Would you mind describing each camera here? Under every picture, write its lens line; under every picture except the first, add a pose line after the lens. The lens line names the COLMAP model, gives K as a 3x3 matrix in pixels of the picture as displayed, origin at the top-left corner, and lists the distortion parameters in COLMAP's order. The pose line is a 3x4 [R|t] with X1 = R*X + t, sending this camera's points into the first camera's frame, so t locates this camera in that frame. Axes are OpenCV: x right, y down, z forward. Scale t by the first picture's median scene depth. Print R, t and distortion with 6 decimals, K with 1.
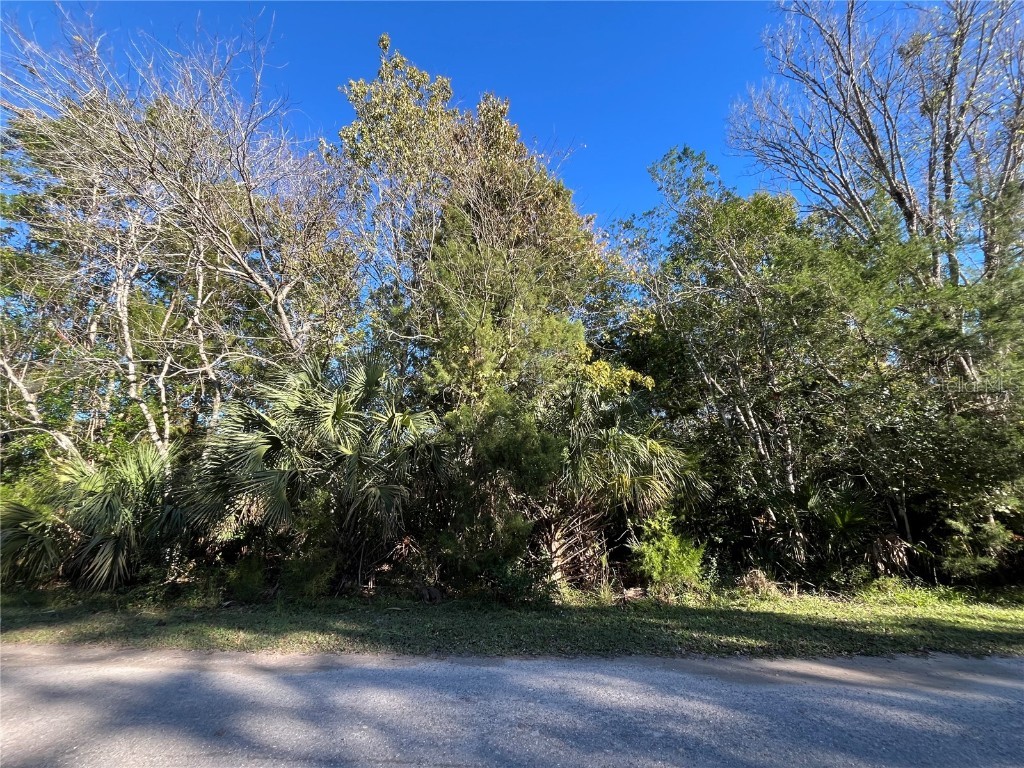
lens RADIAL K [[408.2, 0, 508.8], [0, 408.2, 382.0], [0, 0, 1]] dist [-0.002059, -0.000459]
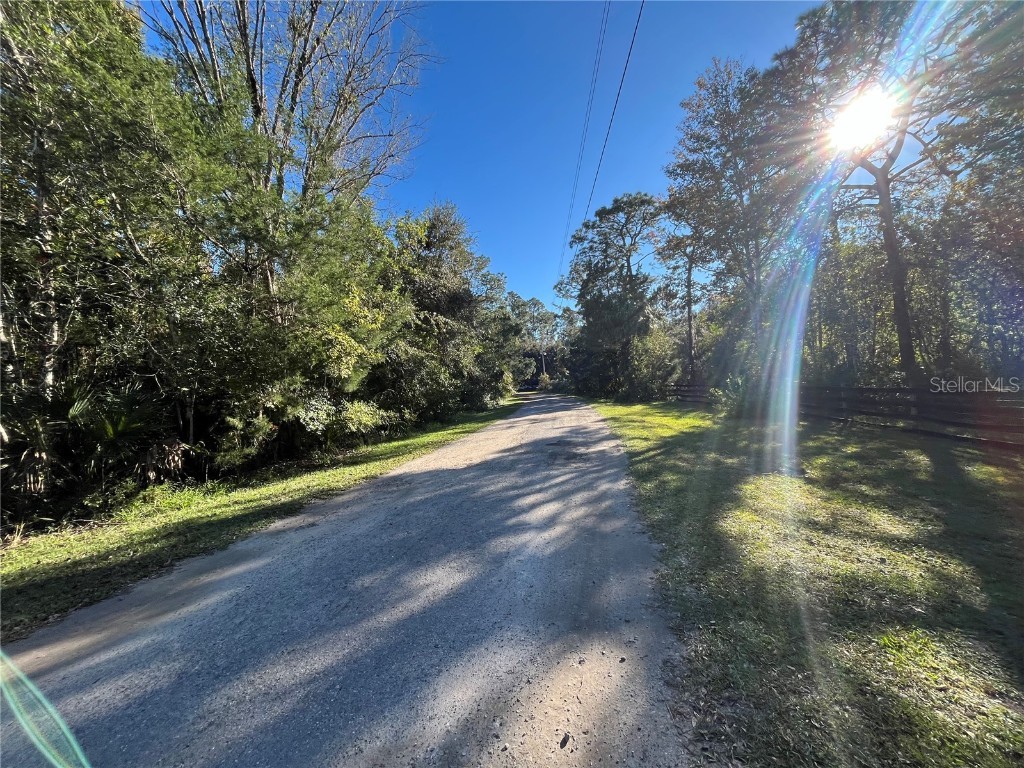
lens RADIAL K [[408.2, 0, 510.2], [0, 408.2, 382.1], [0, 0, 1]] dist [-0.002059, -0.000459]
pose [[0.172976, 0.009233, 0.984883, 0.180053], [-0.218924, 0.975302, 0.029307, 0.062005], [-0.960287, -0.220684, 0.170725, 0.151790]]
